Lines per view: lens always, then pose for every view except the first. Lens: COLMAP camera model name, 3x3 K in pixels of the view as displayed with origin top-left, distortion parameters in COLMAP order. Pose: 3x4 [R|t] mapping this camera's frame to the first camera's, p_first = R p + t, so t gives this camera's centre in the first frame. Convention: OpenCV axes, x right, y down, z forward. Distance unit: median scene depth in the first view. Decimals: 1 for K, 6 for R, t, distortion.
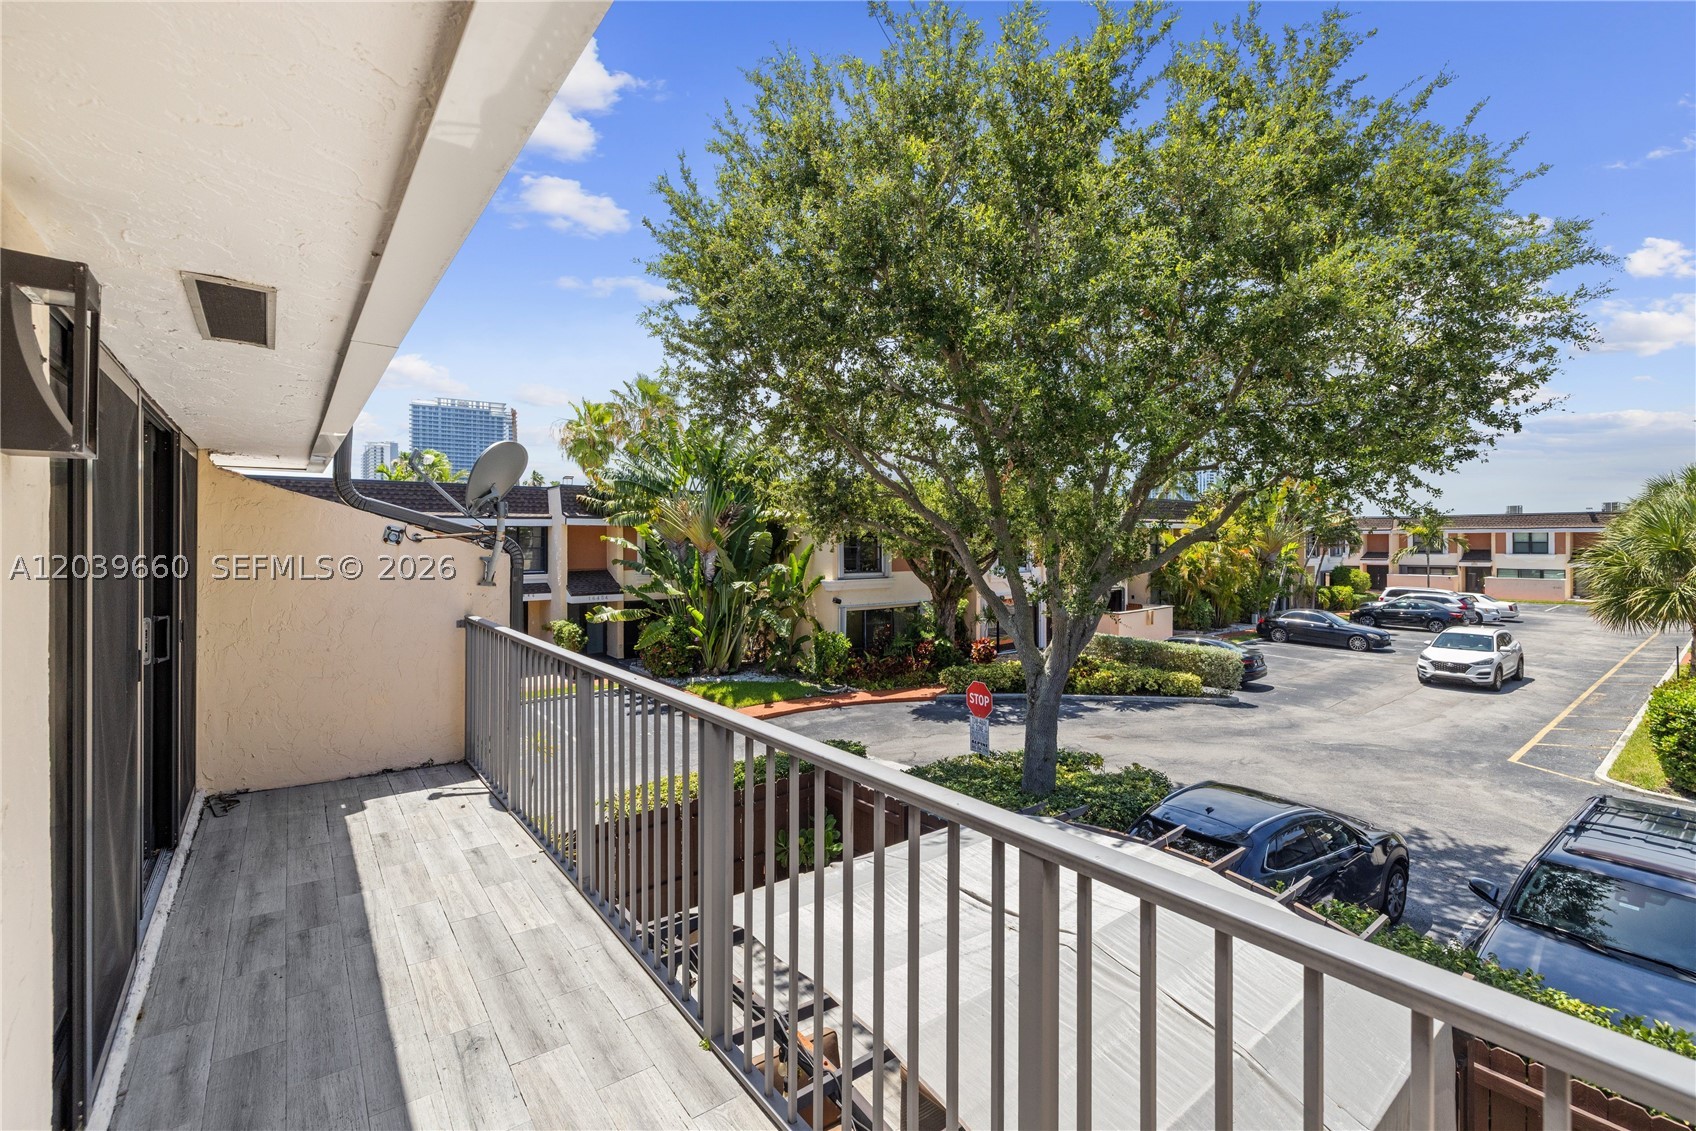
lens RADIAL K [[721.6, 0, 842.1], [0, 721.6, 531.7], [0, 0, 1]] dist [0.000786, 0.000178]
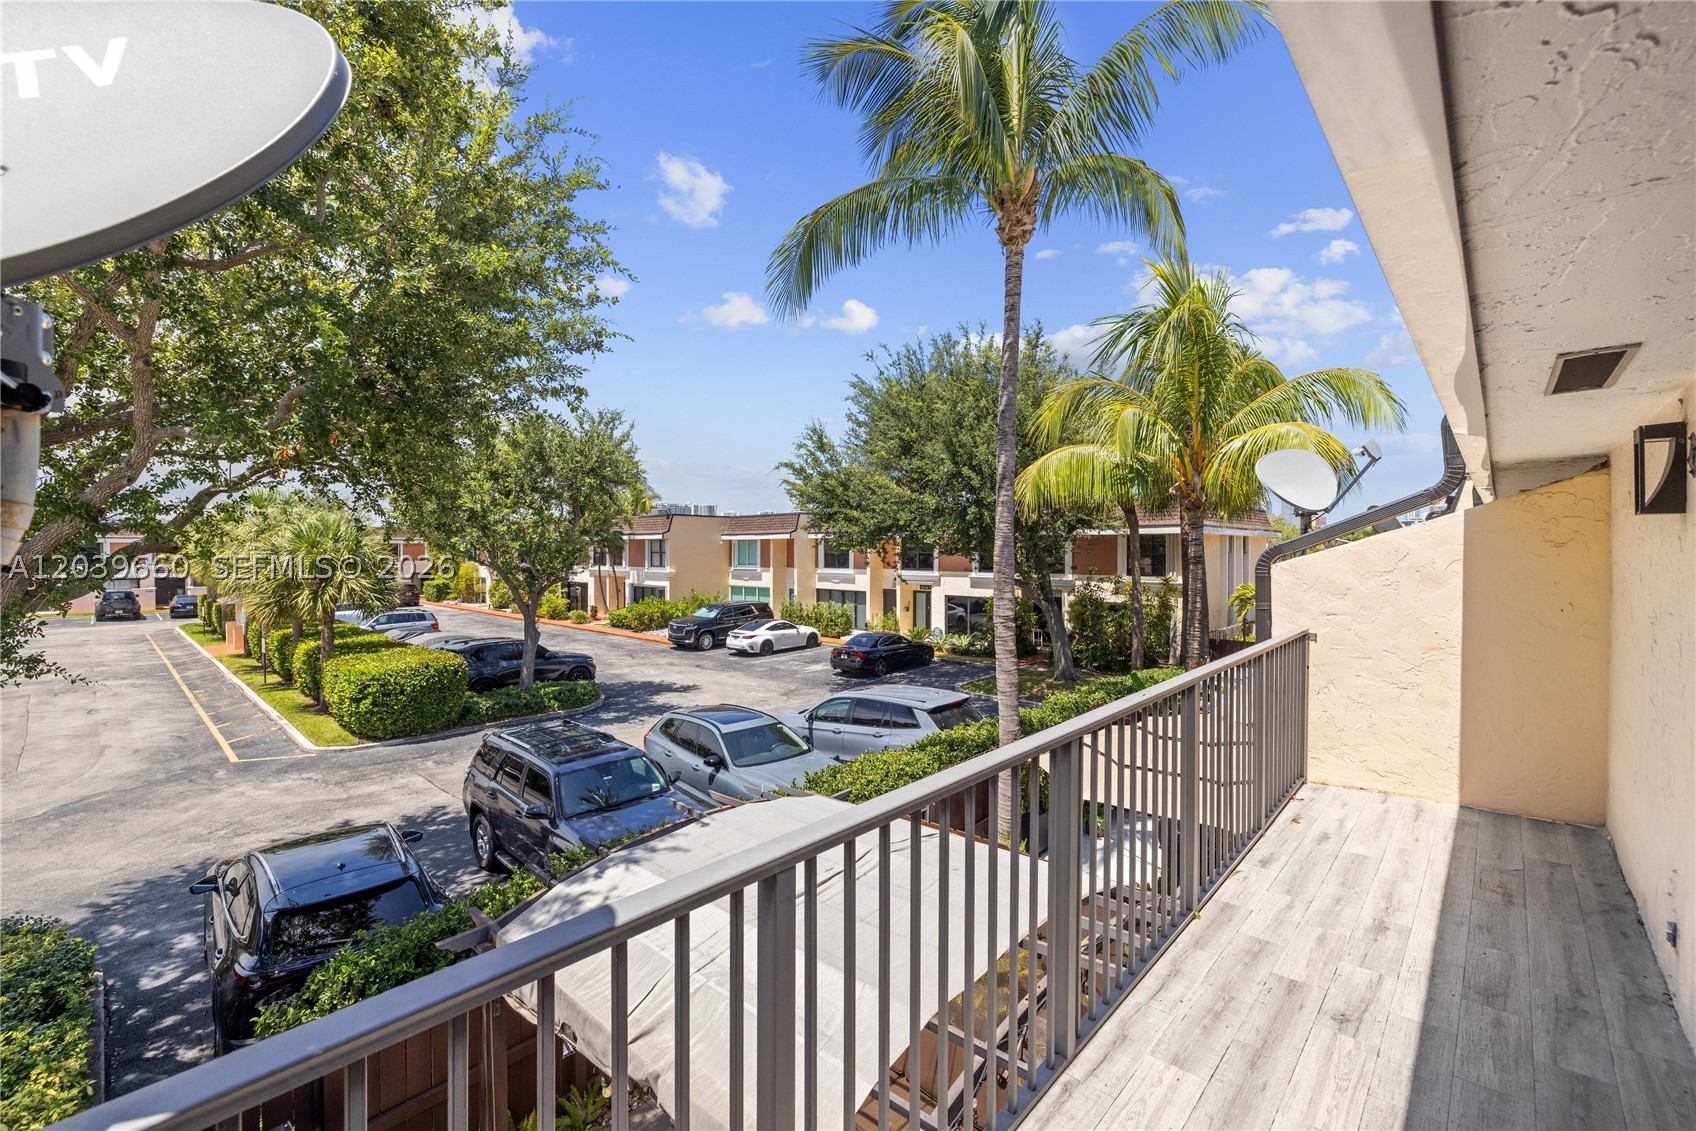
lens RADIAL K [[704.4, 0, 836.9], [0, 704.4, 561.8], [0, 0, 1]] dist [-0.001943, 0.000090]
pose [[-0.150363, -0.015900, 0.988503, -1.415016], [-0.009945, 0.999844, 0.014570, 0.015677], [-0.988581, -0.007640, -0.150498, 1.896214]]
